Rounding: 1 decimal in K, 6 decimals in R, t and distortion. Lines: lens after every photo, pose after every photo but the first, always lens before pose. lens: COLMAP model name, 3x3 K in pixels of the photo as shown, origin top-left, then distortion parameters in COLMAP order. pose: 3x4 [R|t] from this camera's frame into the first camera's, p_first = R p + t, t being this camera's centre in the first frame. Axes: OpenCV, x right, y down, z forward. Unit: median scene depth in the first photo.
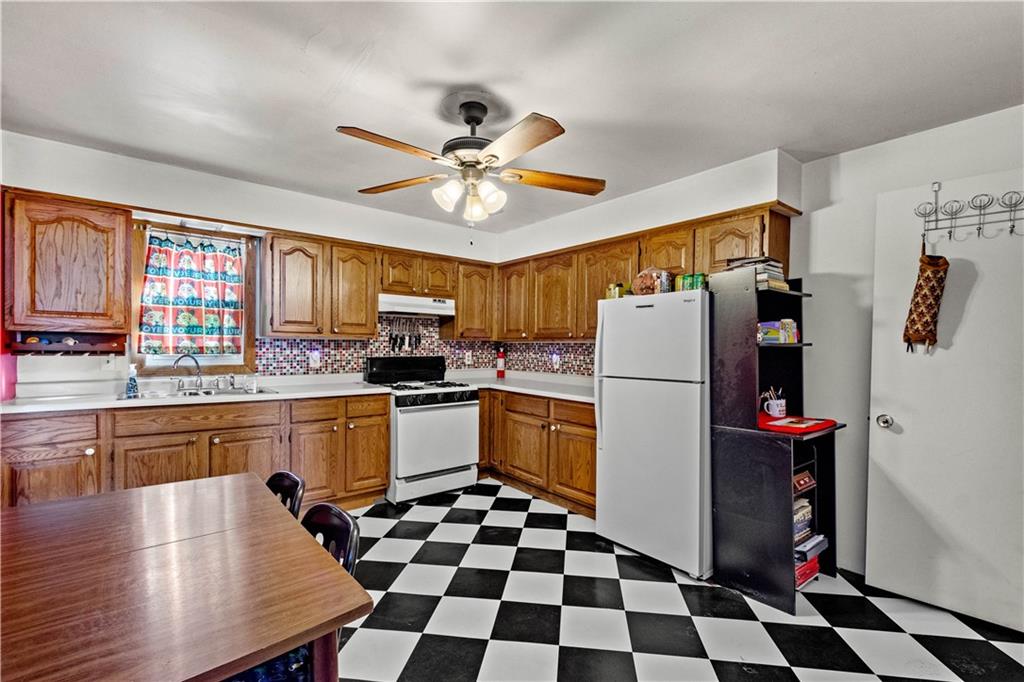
lens RADIAL K [[454.3, 0, 507.4], [0, 454.3, 351.8], [0, 0, 1]] dist [0.011718, -0.003227]
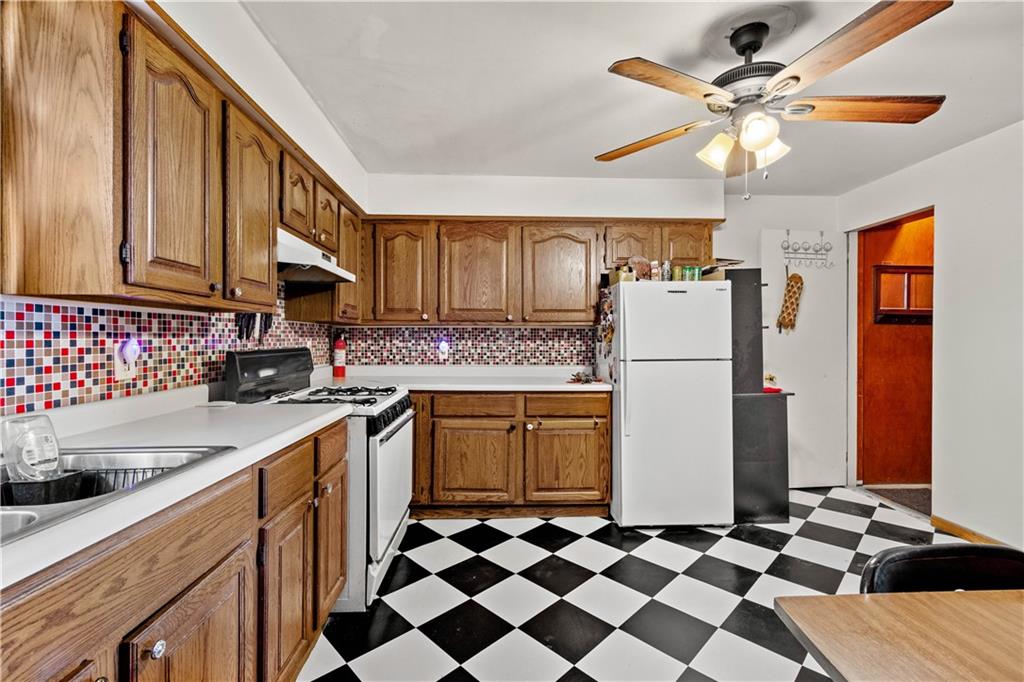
lens RADIAL K [[454.3, 0, 519.4], [0, 454.3, 339.9], [0, 0, 1]] dist [0.011718, -0.003227]
pose [[0.577390, -0.010884, 0.816396, -0.580510], [0.015339, 0.999879, 0.002481, 0.003120], [-0.816324, 0.011091, 0.577487, 0.508437]]
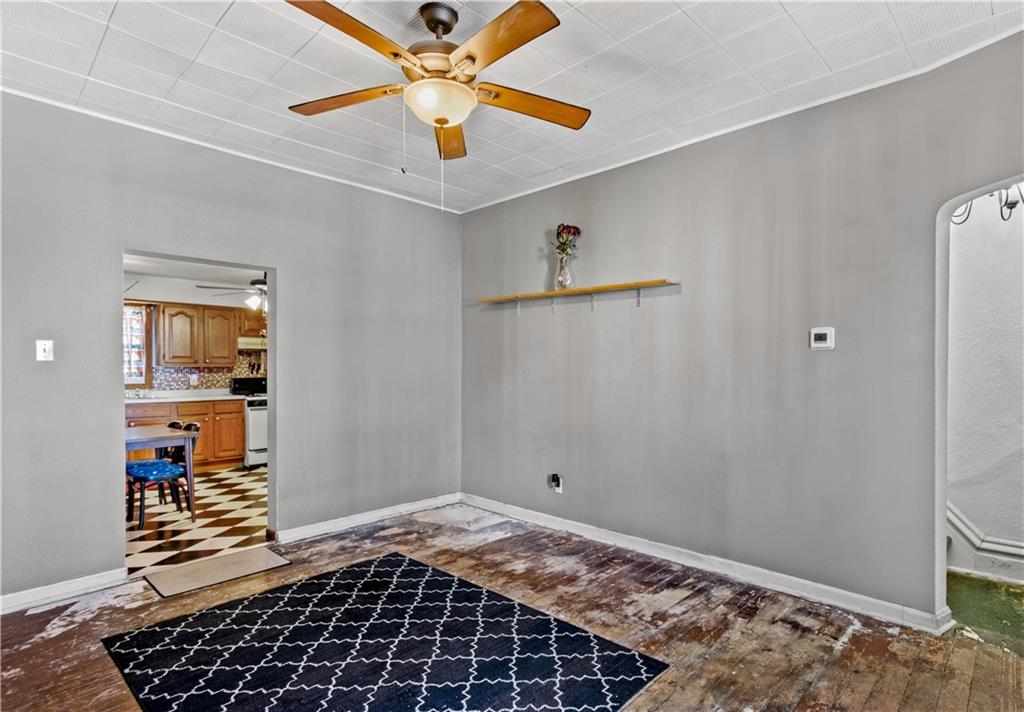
lens RADIAL K [[542.9, 0, 564.1], [0, 542.9, 372.0], [0, 0, 1]] dist [0.002993, -0.000528]
pose [[0.984164, -0.016341, 0.176505, 0.527801], [0.017159, 0.999848, -0.003107, 0.018538], [-0.176427, 0.006087, 0.984295, -1.122441]]
